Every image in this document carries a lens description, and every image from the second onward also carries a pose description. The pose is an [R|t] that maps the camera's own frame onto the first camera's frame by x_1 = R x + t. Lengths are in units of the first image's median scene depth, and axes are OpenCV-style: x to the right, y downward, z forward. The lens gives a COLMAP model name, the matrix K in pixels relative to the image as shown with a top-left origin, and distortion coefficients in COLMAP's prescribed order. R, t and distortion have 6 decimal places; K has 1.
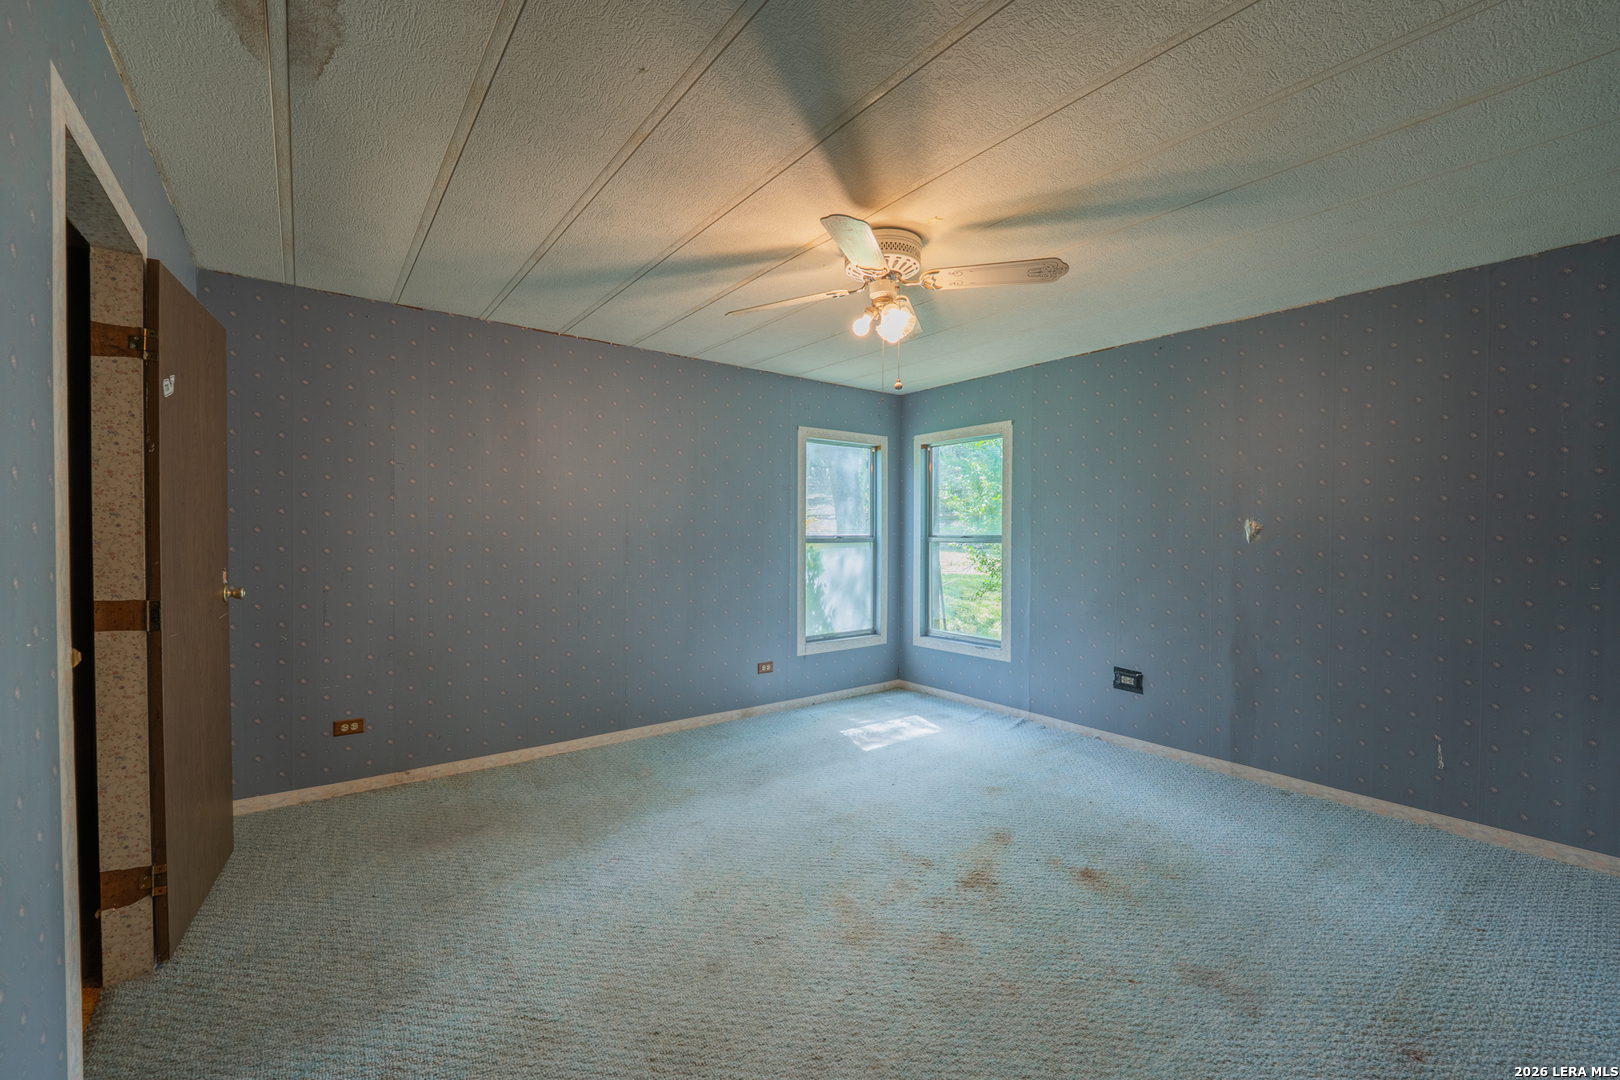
lens RADIAL K [[663.2, 0, 794.0], [0, 663.2, 539.2], [0, 0, 1]] dist [-0.007132, -0.001444]
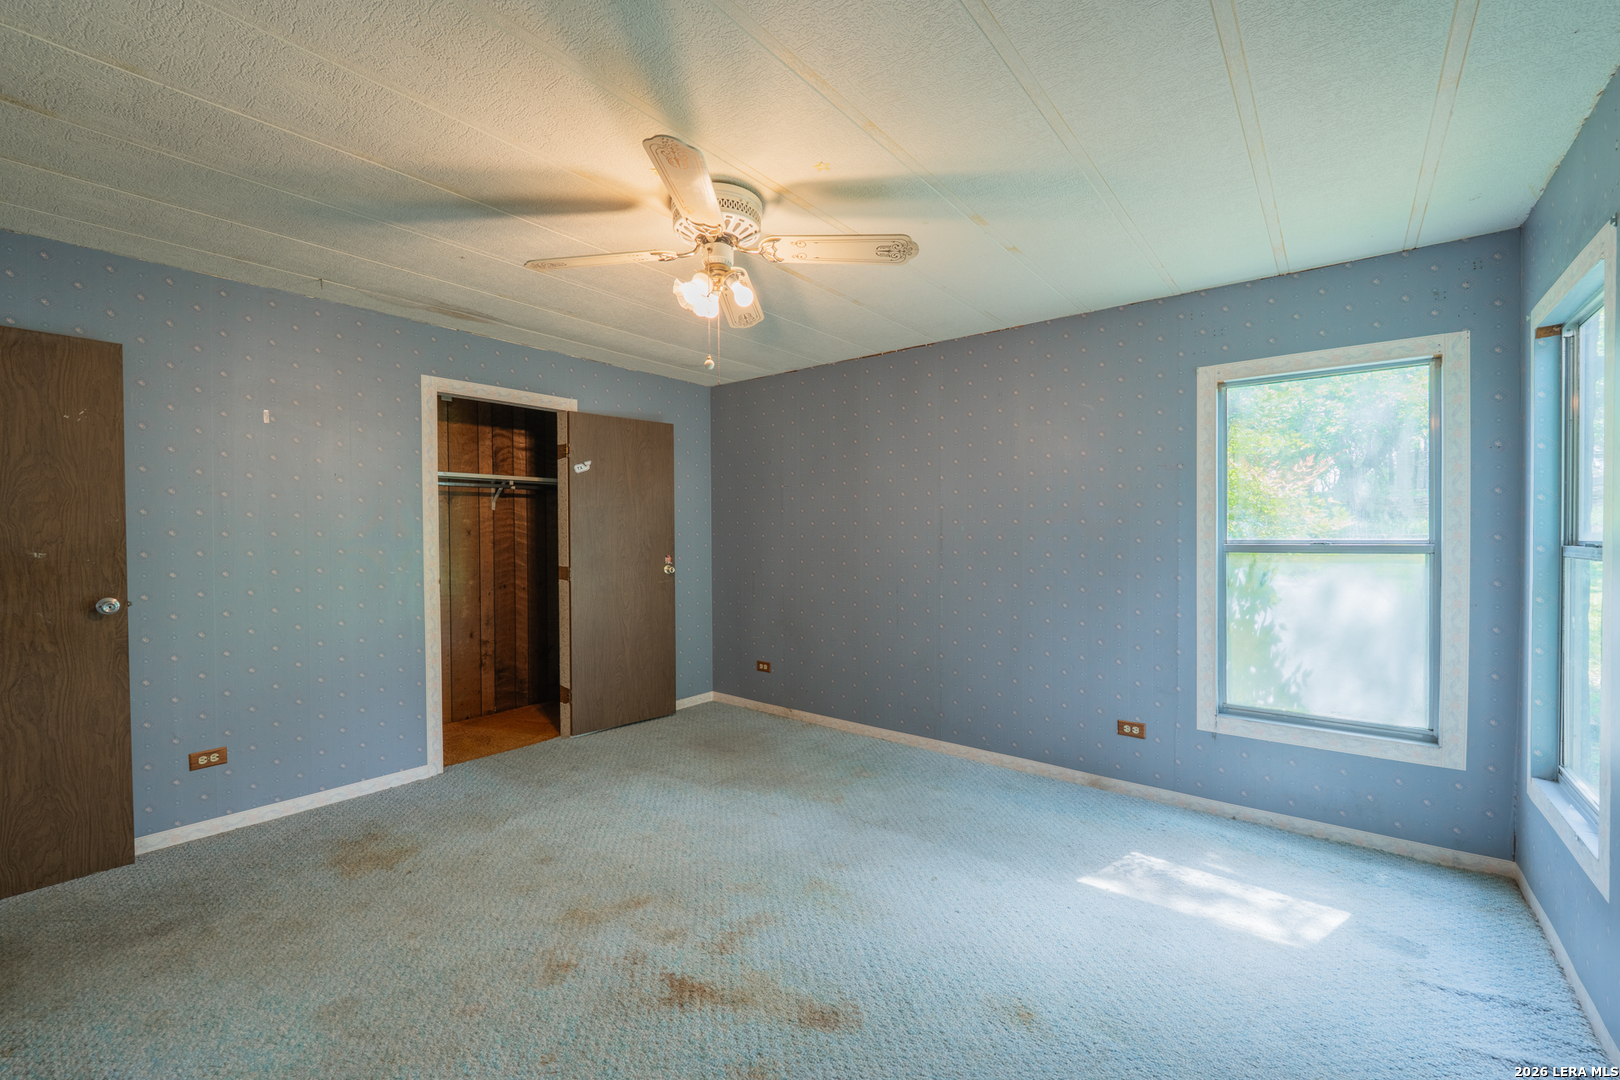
lens RADIAL K [[663.2, 0, 794.2], [0, 663.2, 540.1], [0, 0, 1]] dist [-0.007132, -0.001444]
pose [[0.240753, 0.004687, -0.970575, 0.562591], [-0.008007, 0.999964, 0.002843, -0.004311], [0.970553, 0.007087, 0.240781, 0.501362]]
